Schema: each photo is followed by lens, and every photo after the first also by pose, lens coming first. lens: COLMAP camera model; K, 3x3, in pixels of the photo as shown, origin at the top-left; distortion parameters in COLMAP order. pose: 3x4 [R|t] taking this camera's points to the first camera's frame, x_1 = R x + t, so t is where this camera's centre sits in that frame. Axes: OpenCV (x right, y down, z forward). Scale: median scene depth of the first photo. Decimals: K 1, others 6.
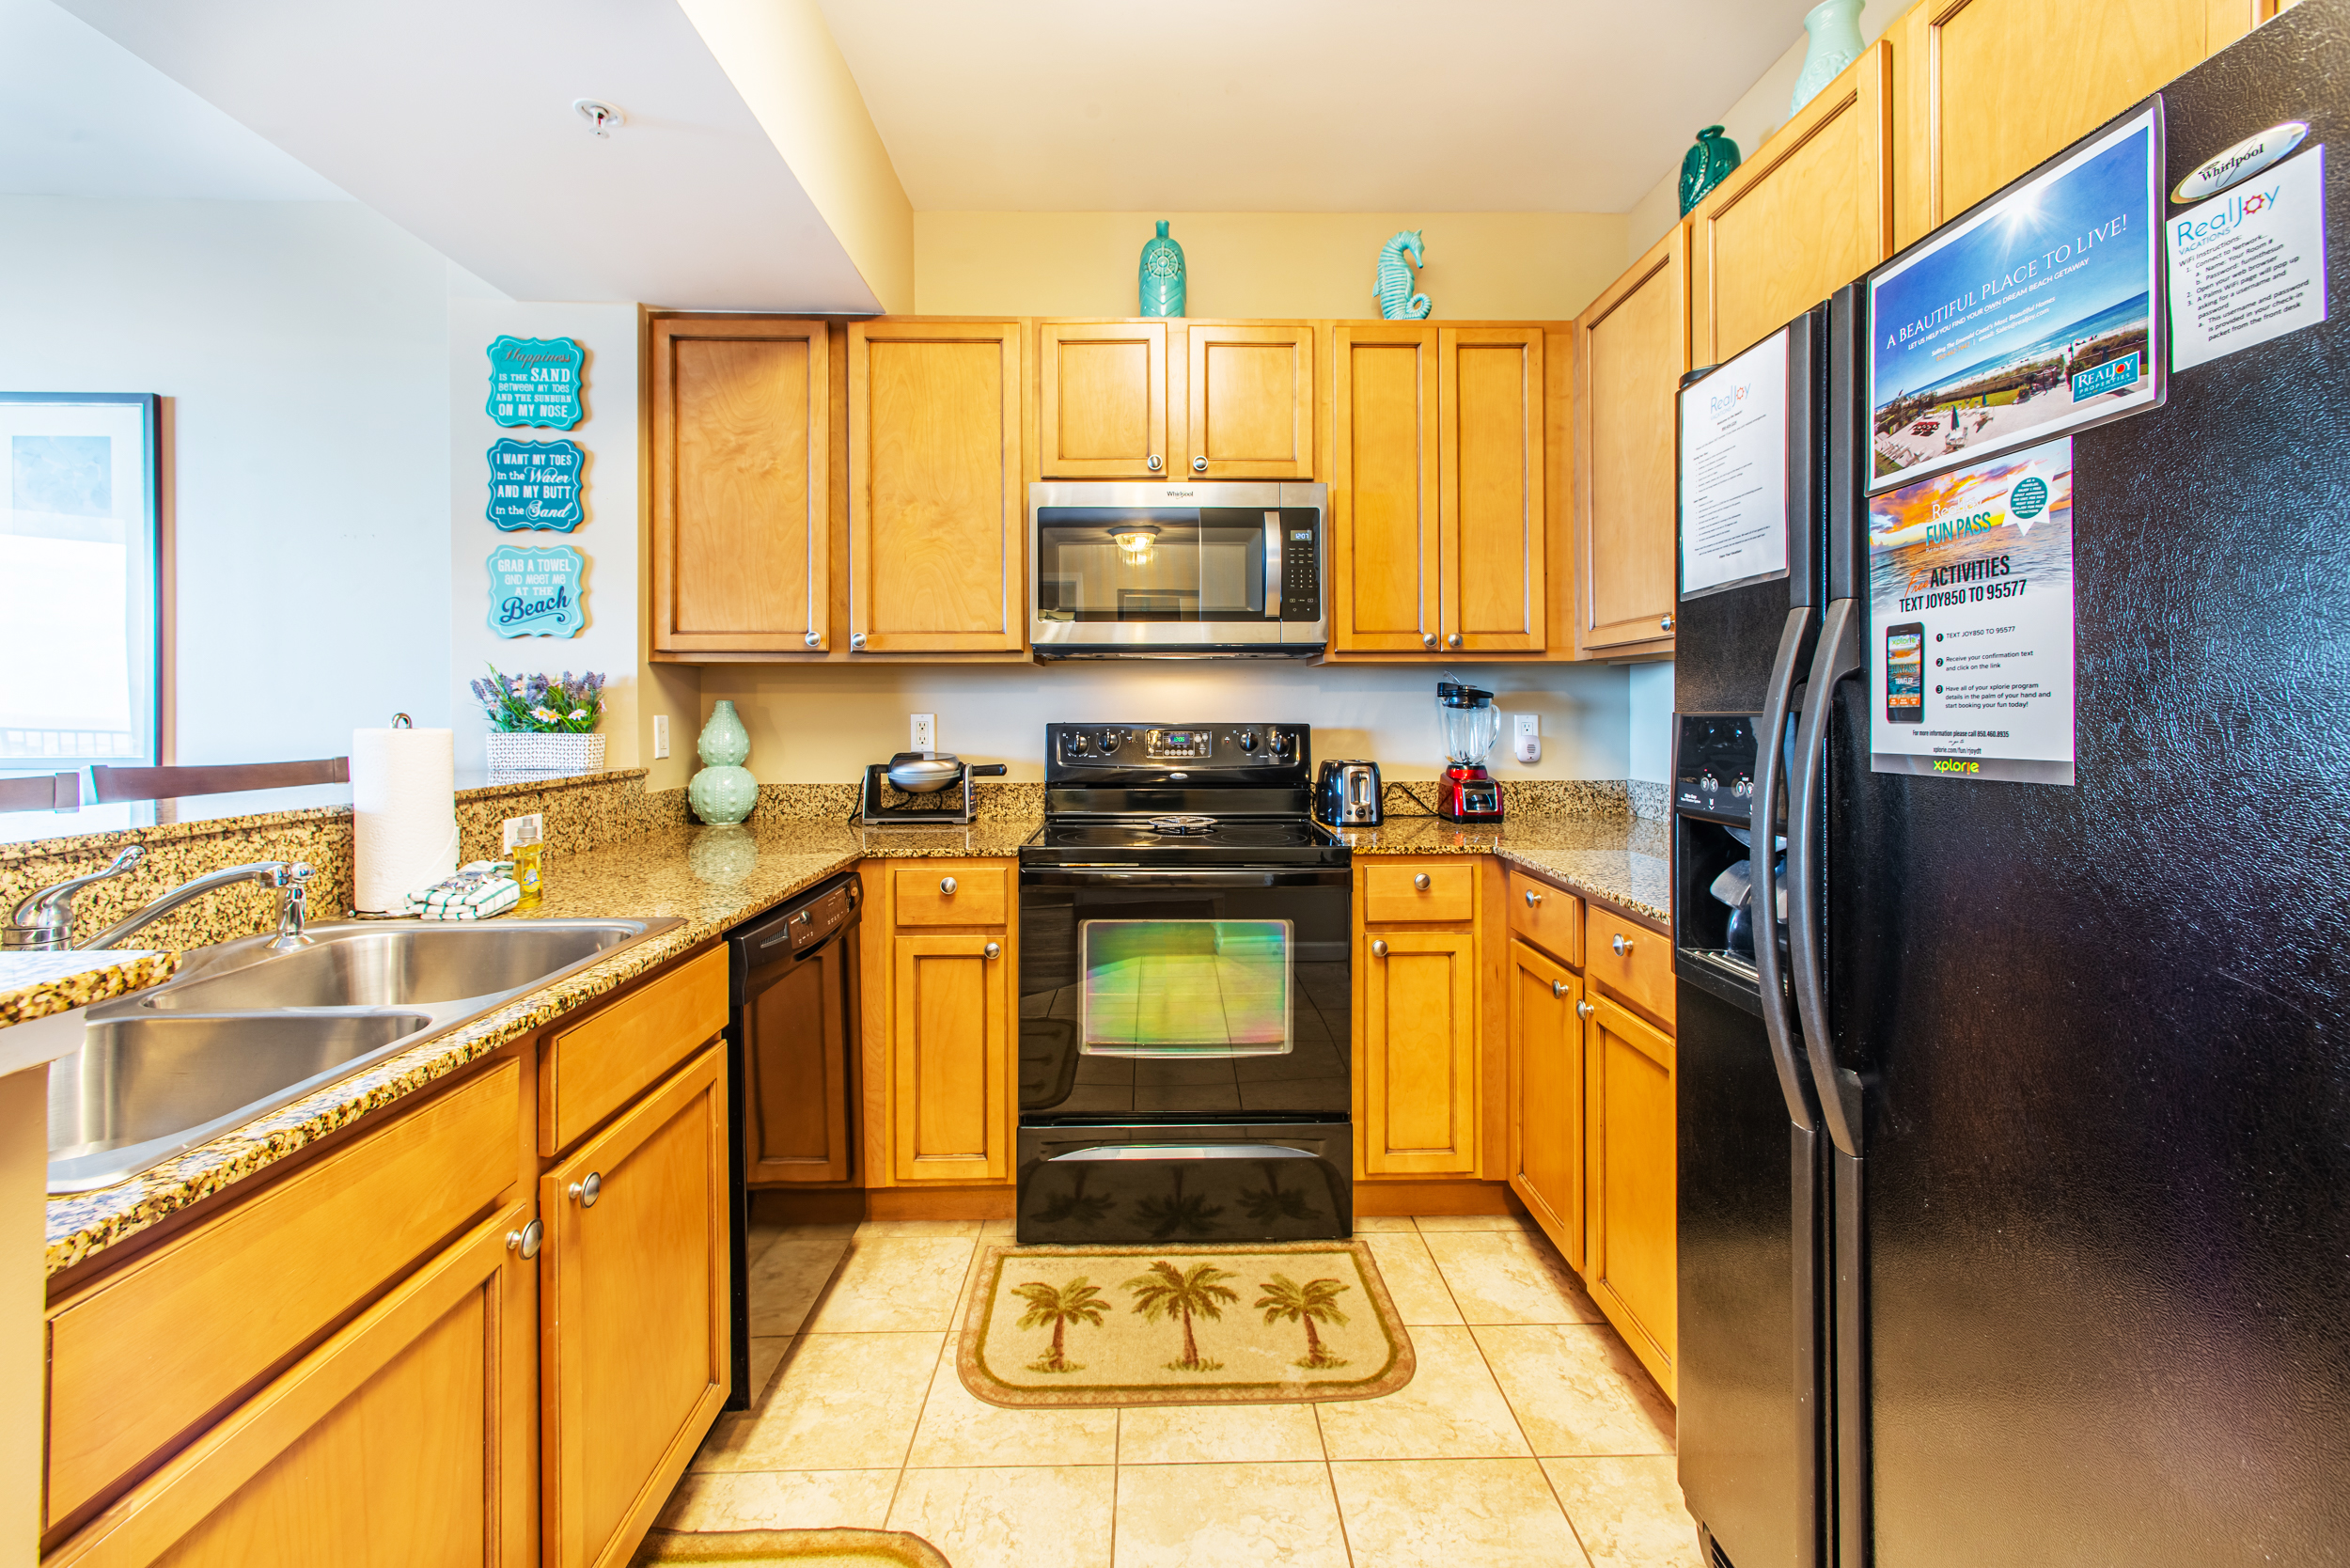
lens RADIAL K [[990.3, 0, 1180.5], [0, 990.3, 701.1], [0, 0, 1]] dist [0.004050, 0.001510]
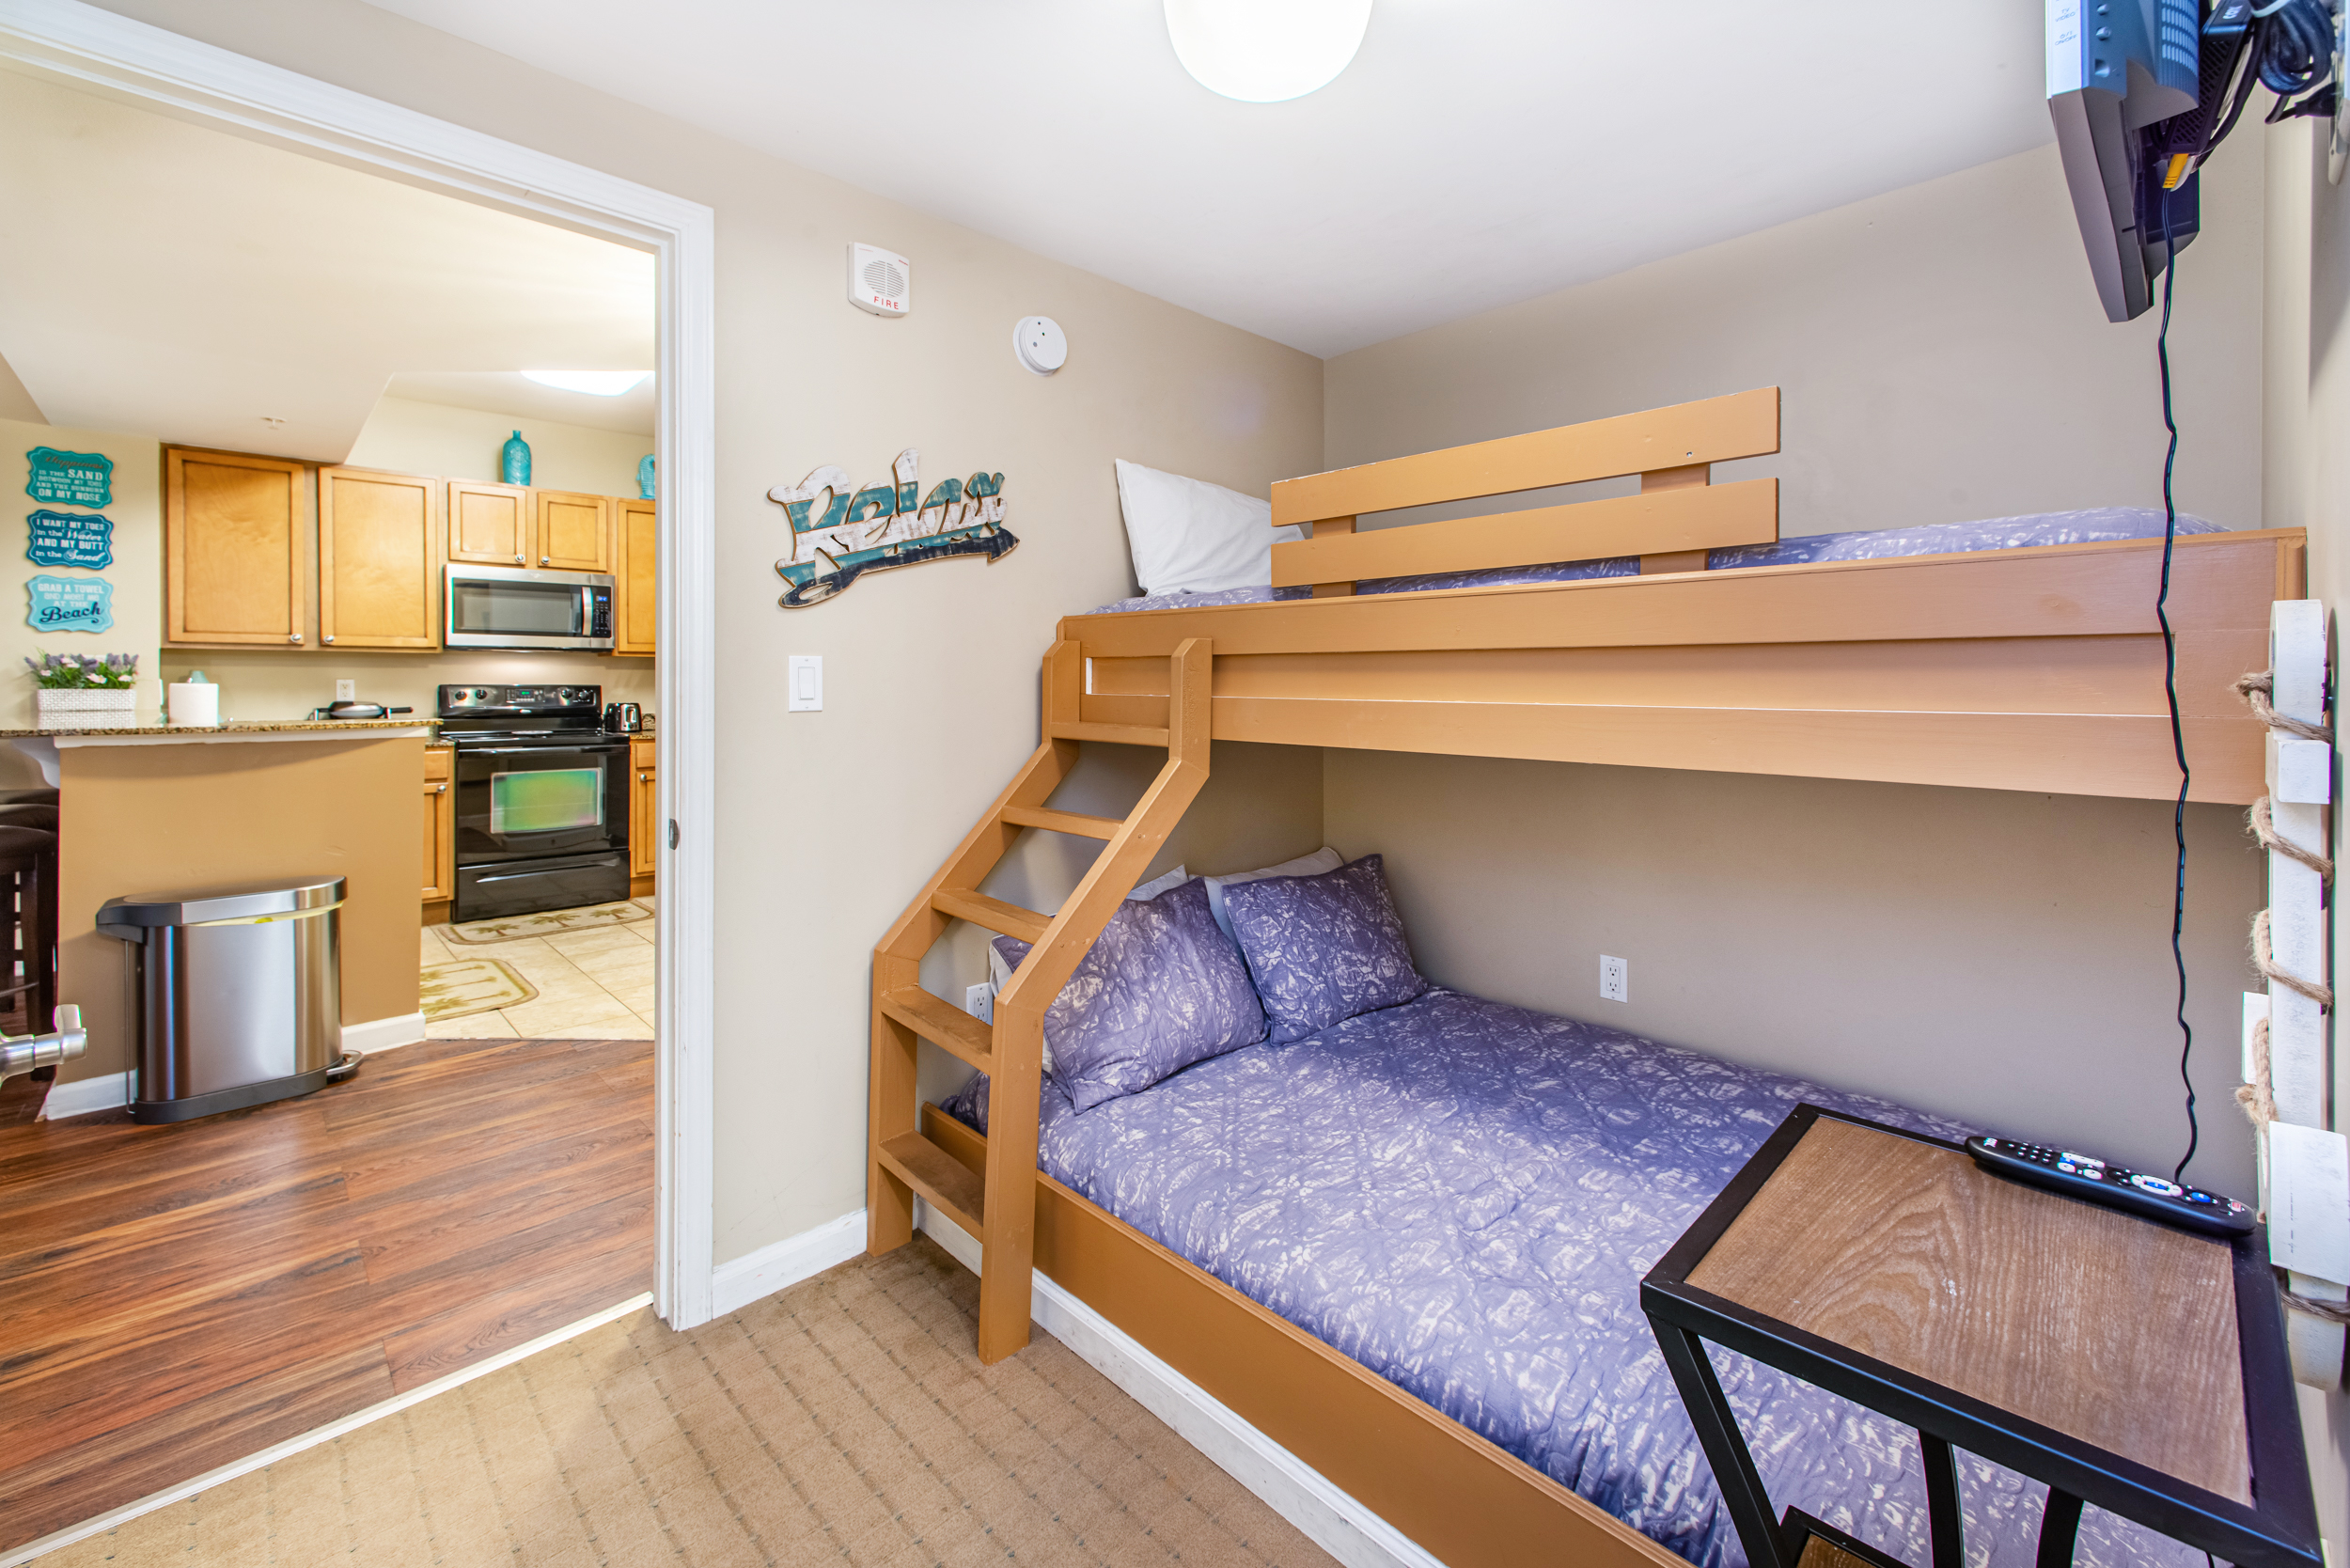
lens RADIAL K [[990.3, 0, 1194.5], [0, 990.3, 684.1], [0, 0, 1]] dist [0.004050, 0.001510]
pose [[0.732042, 0.001690, 0.681258, -0.412977], [-0.003263, 0.999994, 0.001025, 0.014989], [-0.681252, -0.002973, 0.732043, -1.497289]]
